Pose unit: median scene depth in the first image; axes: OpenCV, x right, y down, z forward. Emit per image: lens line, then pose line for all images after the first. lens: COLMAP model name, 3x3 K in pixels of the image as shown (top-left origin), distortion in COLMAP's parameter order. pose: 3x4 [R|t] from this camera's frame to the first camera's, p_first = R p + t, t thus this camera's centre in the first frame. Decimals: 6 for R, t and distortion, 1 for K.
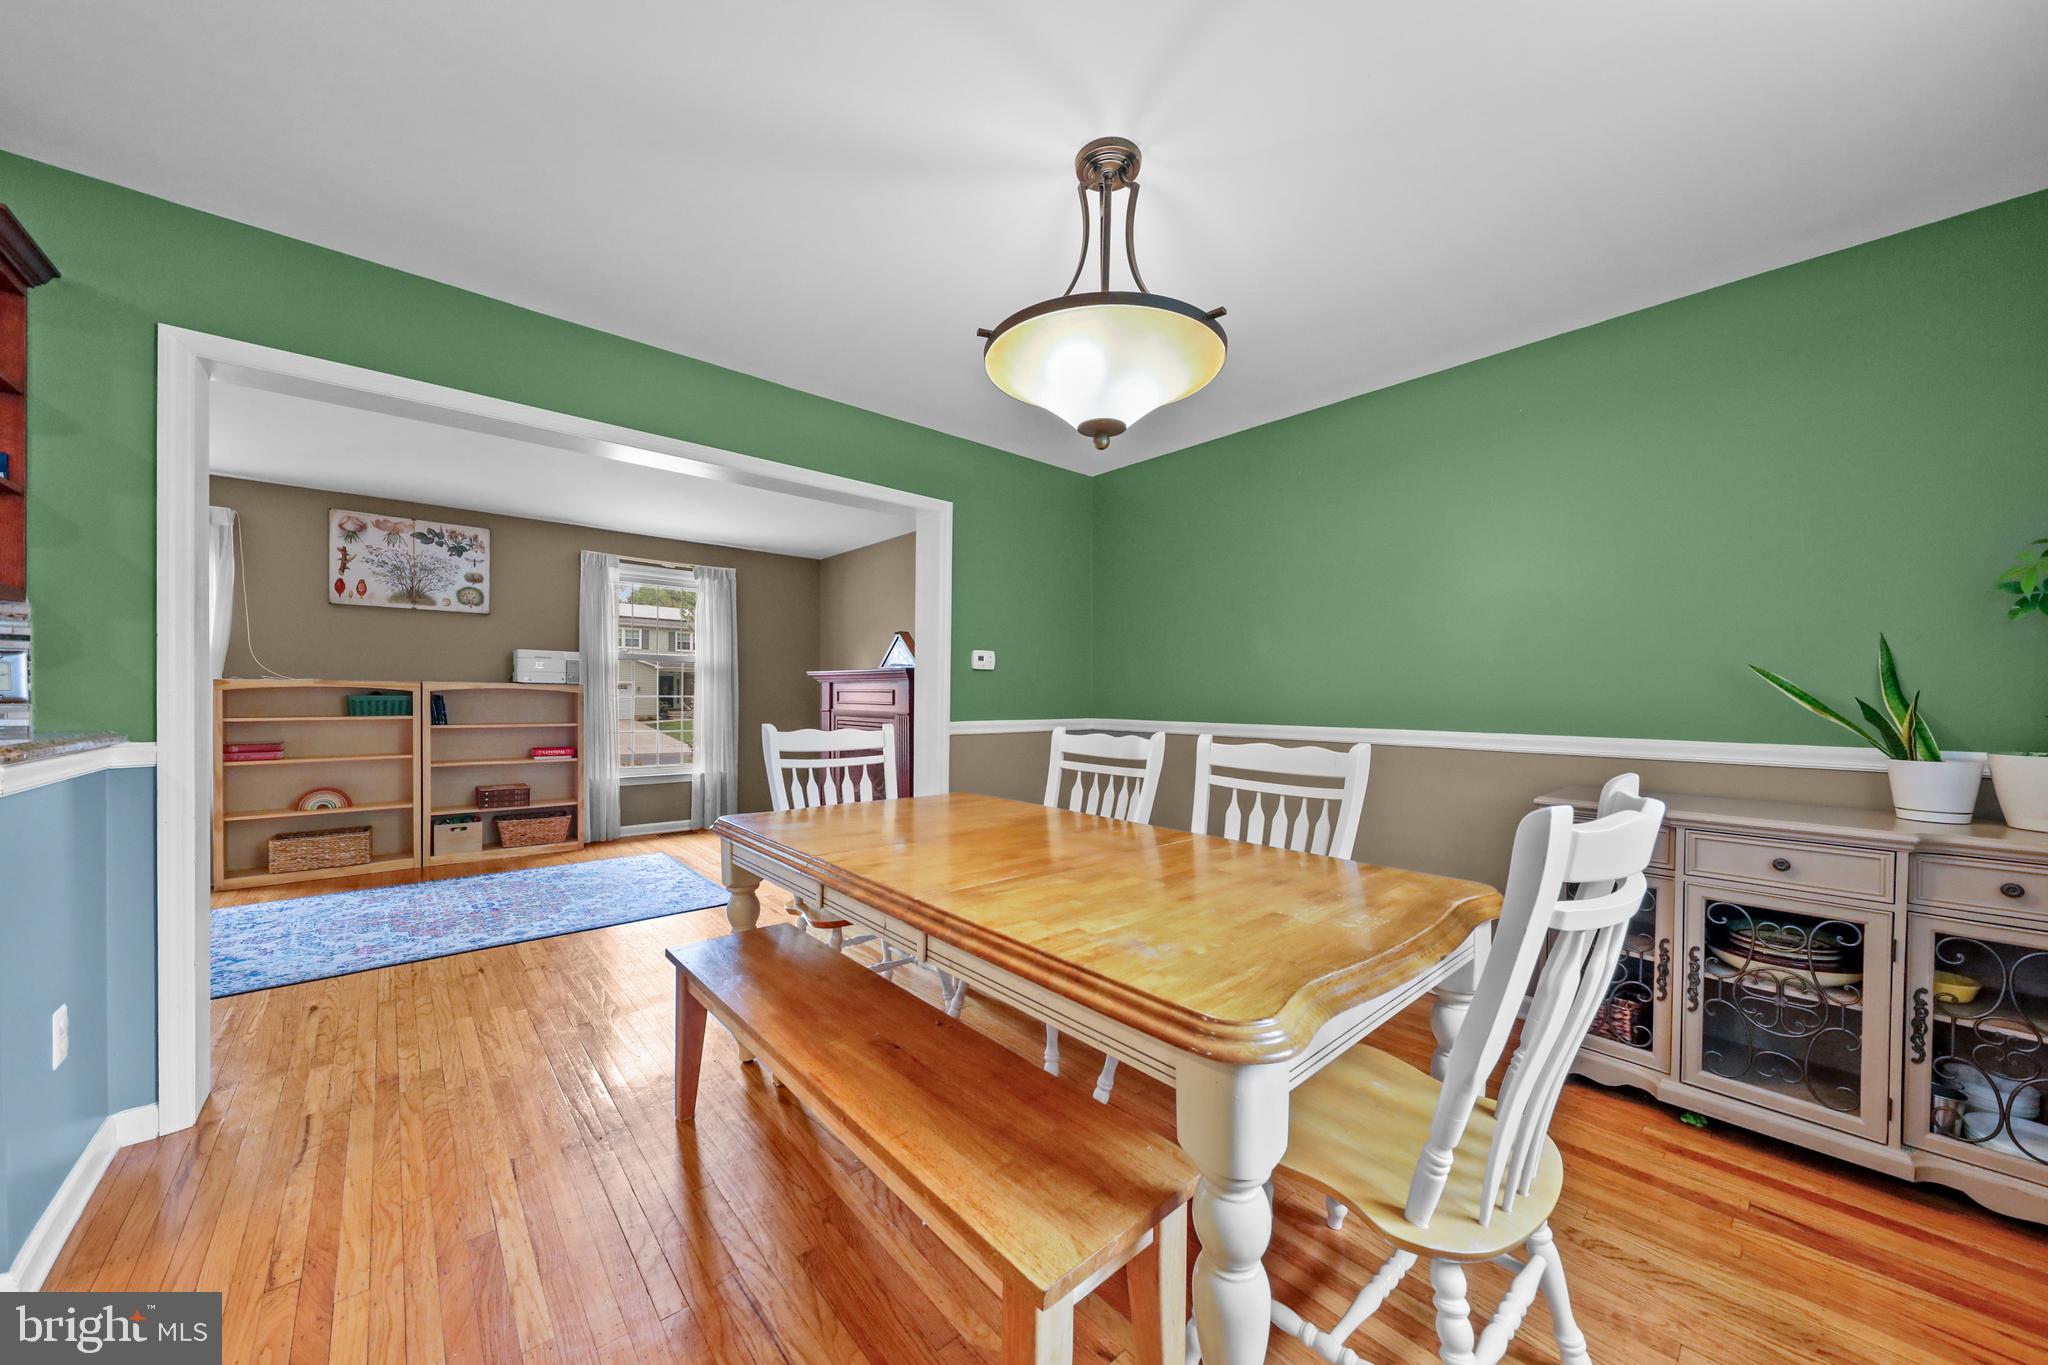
lens RADIAL K [[721.4, 0, 1019.8], [0, 721.4, 703.1], [0, 0, 1]] dist [-0.000056, -0.000038]
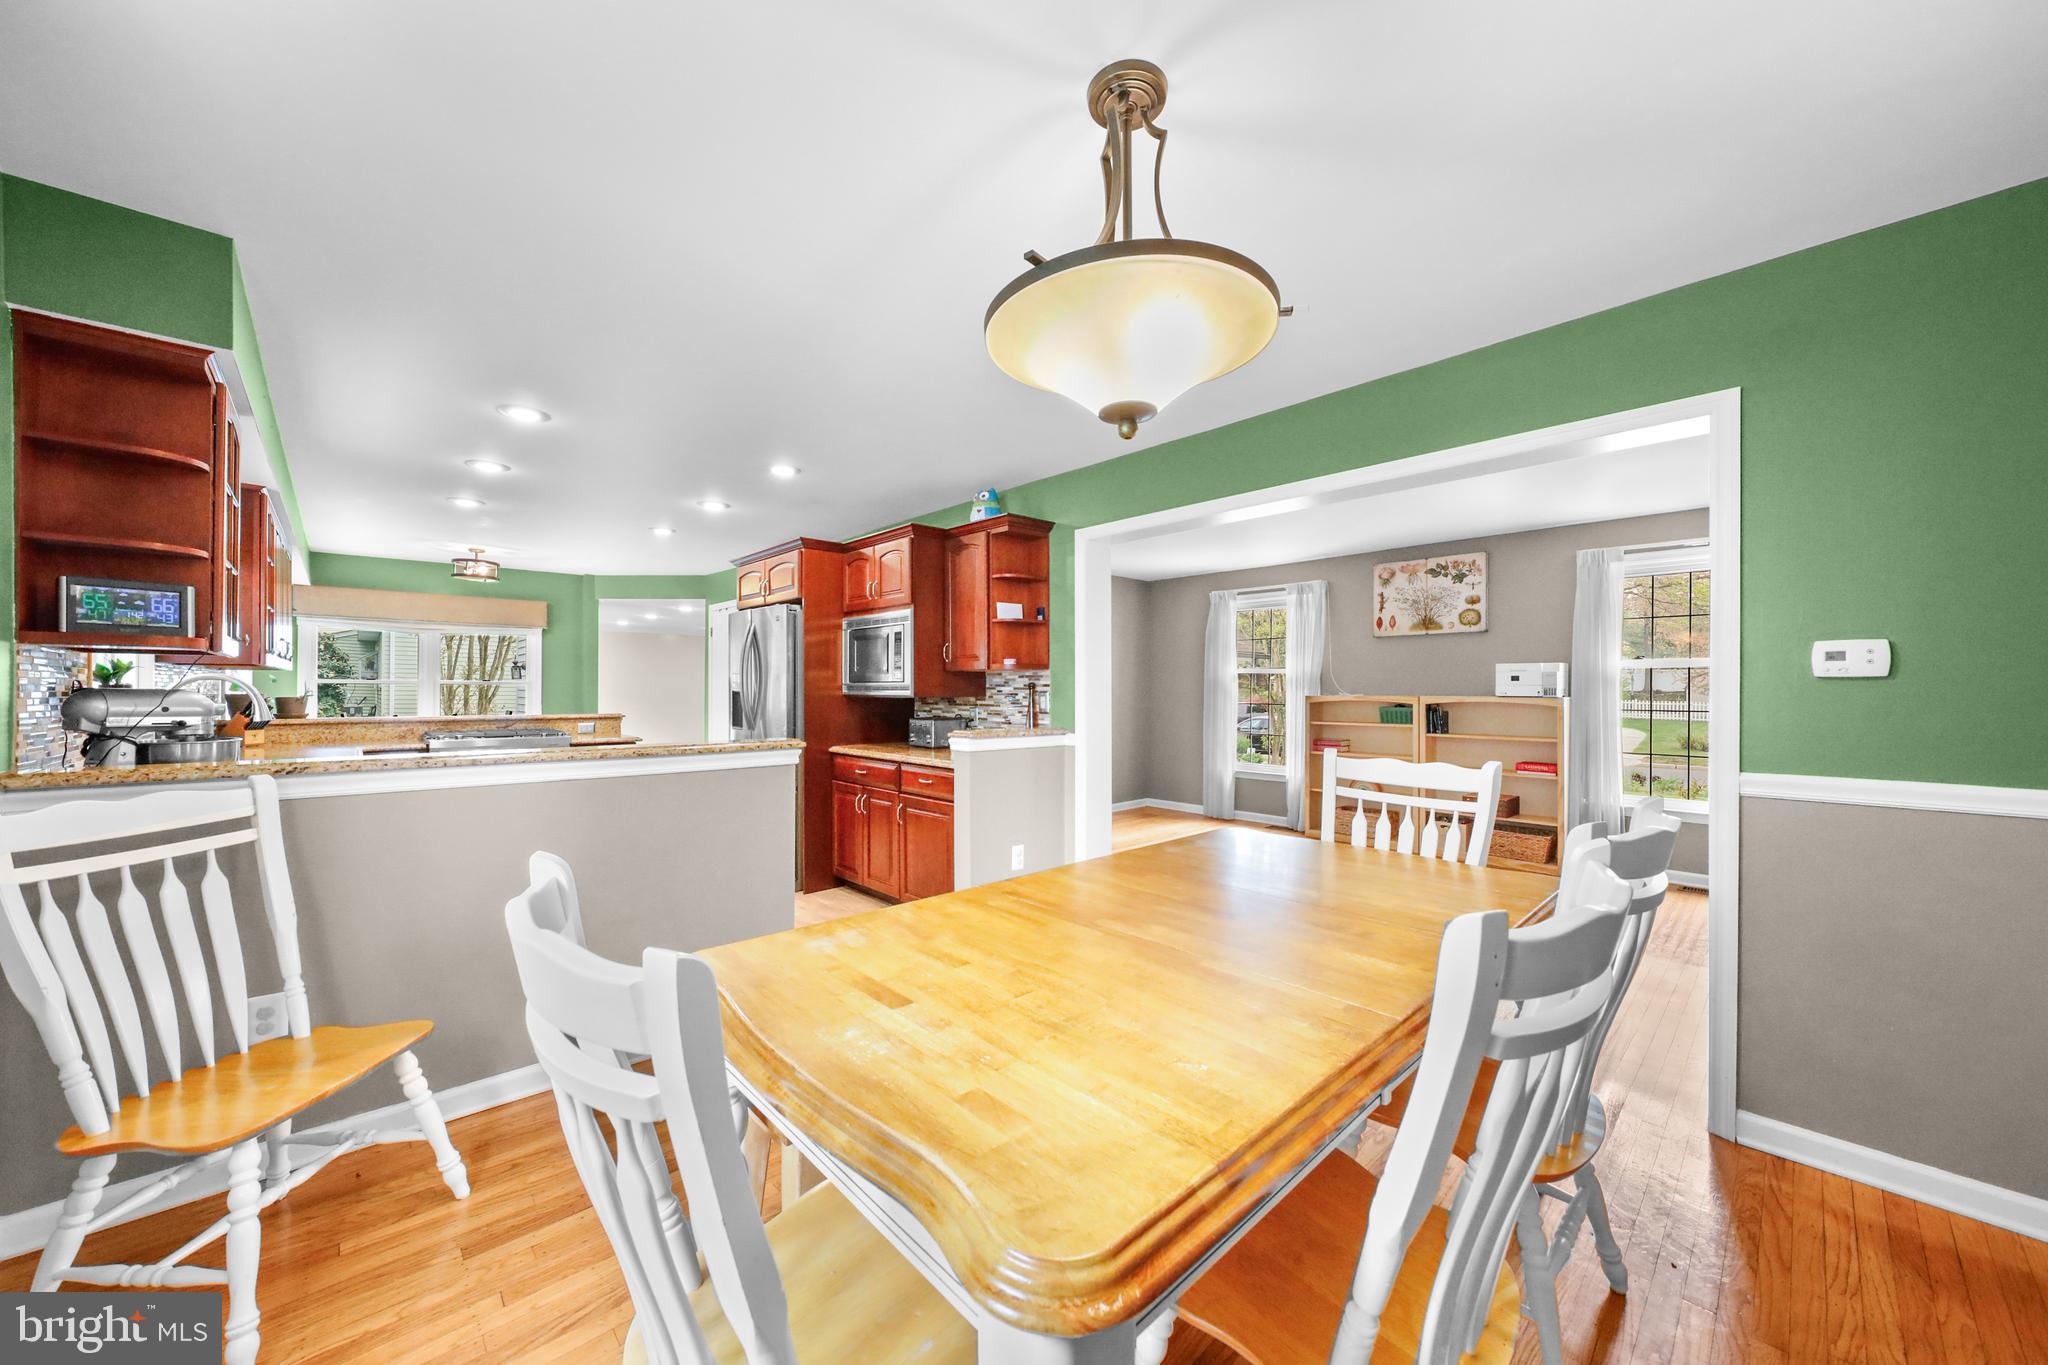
lens RADIAL K [[733.1, 0, 1022.8], [0, 733.1, 687.1], [0, 0, 1]] dist [-0.000063, -0.000002]
pose [[0.031881, -0.013866, -0.999395, 0.348386], [-0.012760, 0.999817, -0.014279, -0.019291], [0.999410, 0.013207, 0.031698, 0.313759]]
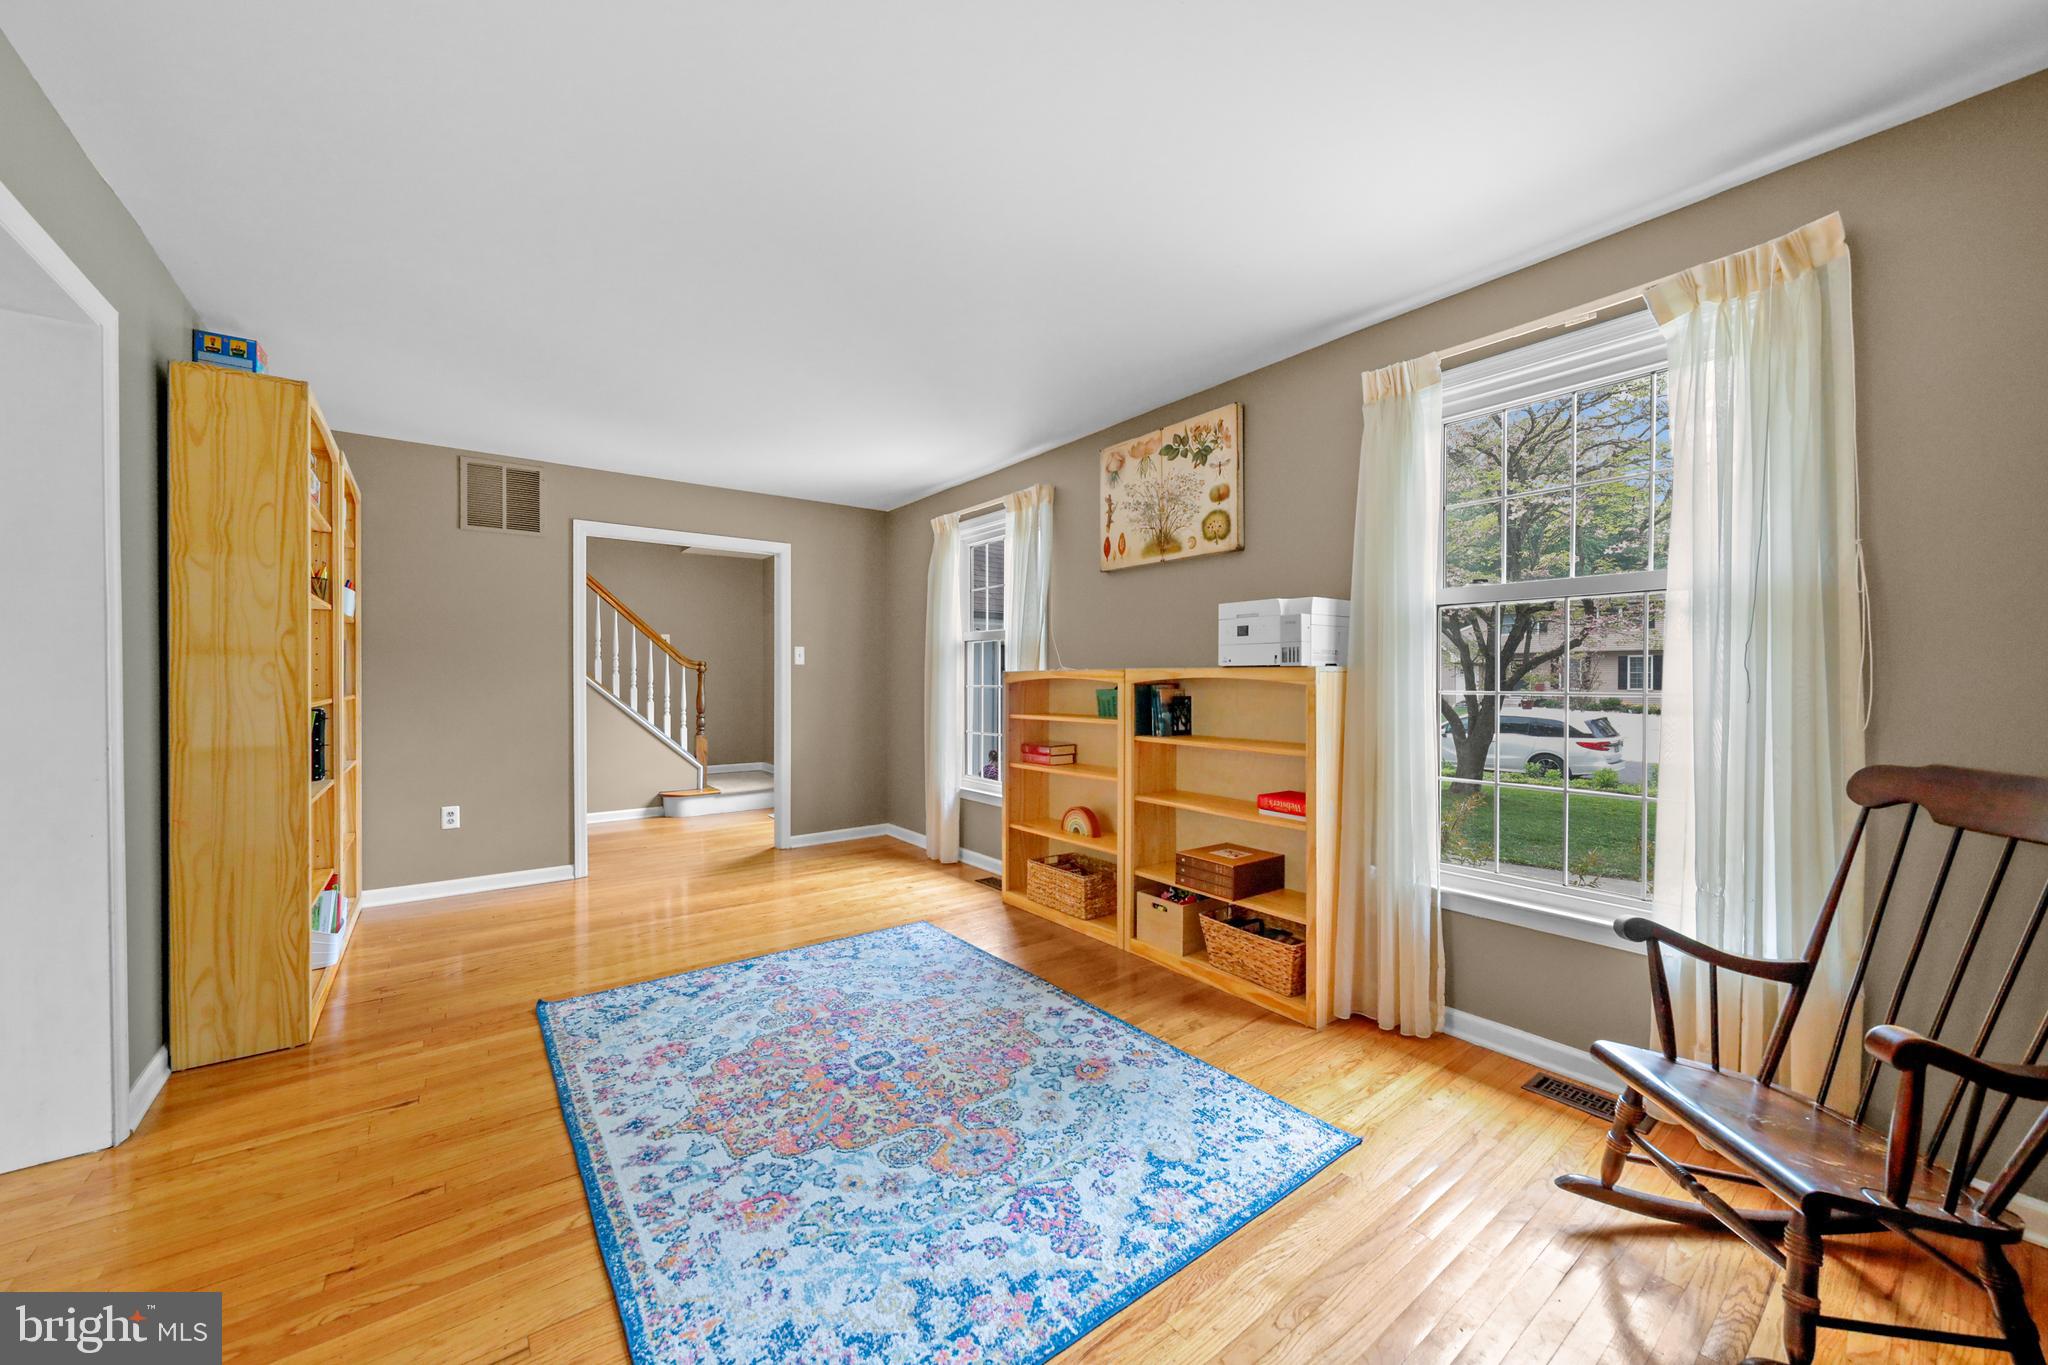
lens RADIAL K [[759.7, 0, 1024.0], [0, 759.7, 682.5], [0, 0, 1]] dist [-0.000304, -0.000073]
pose [[-0.070839, -0.008326, -0.997453, -0.129600], [-0.014671, 0.999866, -0.007304, -0.011006], [0.997380, 0.014116, -0.070952, 0.957558]]
